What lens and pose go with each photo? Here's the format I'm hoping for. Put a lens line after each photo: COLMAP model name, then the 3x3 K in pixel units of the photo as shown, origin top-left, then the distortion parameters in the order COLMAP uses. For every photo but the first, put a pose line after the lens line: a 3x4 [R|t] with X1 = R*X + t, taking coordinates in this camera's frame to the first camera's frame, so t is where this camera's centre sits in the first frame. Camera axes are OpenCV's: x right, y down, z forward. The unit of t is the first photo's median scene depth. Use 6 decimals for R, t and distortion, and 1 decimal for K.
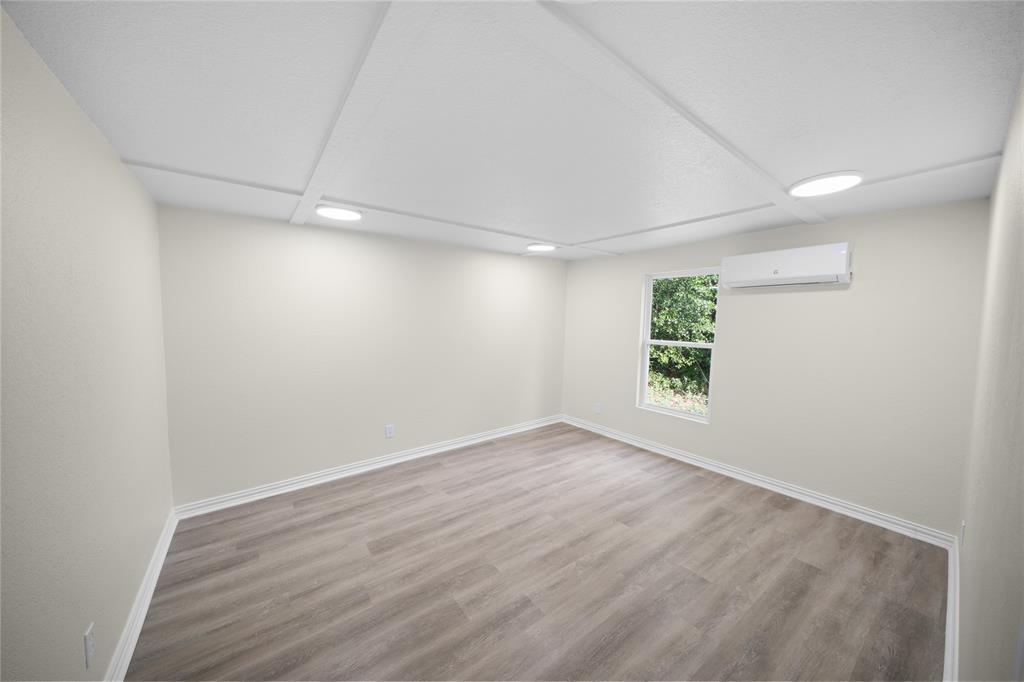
lens RADIAL K [[349.7, 0, 507.8], [0, 349.7, 350.1], [0, 0, 1]] dist [0.000084, -0.000067]
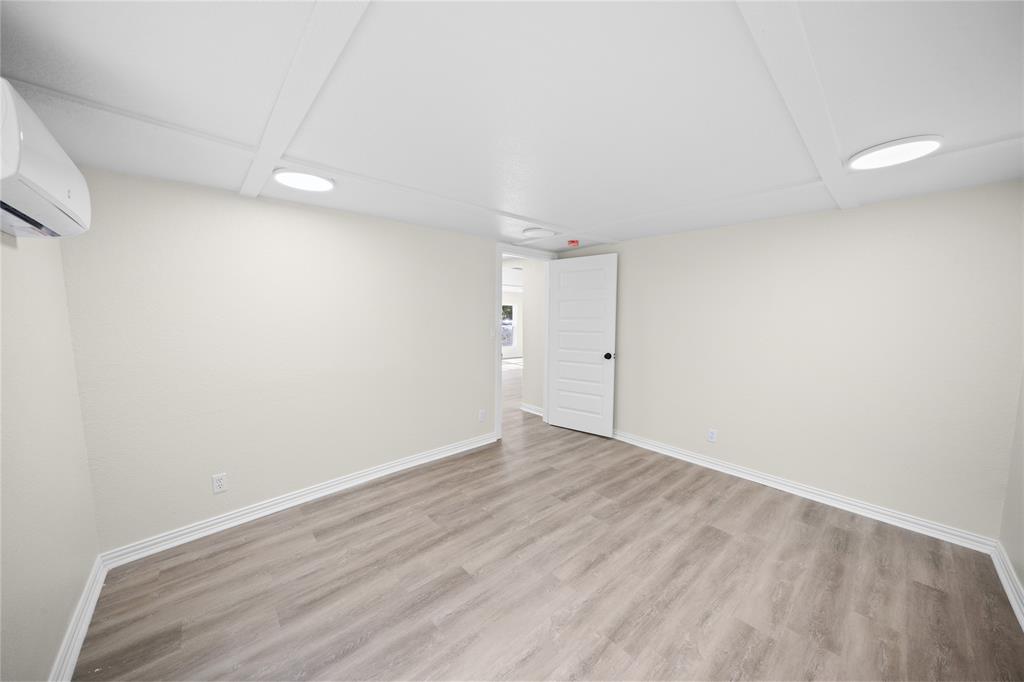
lens RADIAL K [[349.7, 0, 507.8], [0, 349.7, 350.1], [0, 0, 1]] dist [0.000084, -0.000067]
pose [[-0.996174, -0.003080, -0.087338, 0.328917], [-0.019214, 0.982644, 0.184502, -0.148898], [0.085254, 0.185475, -0.978944, 1.798747]]
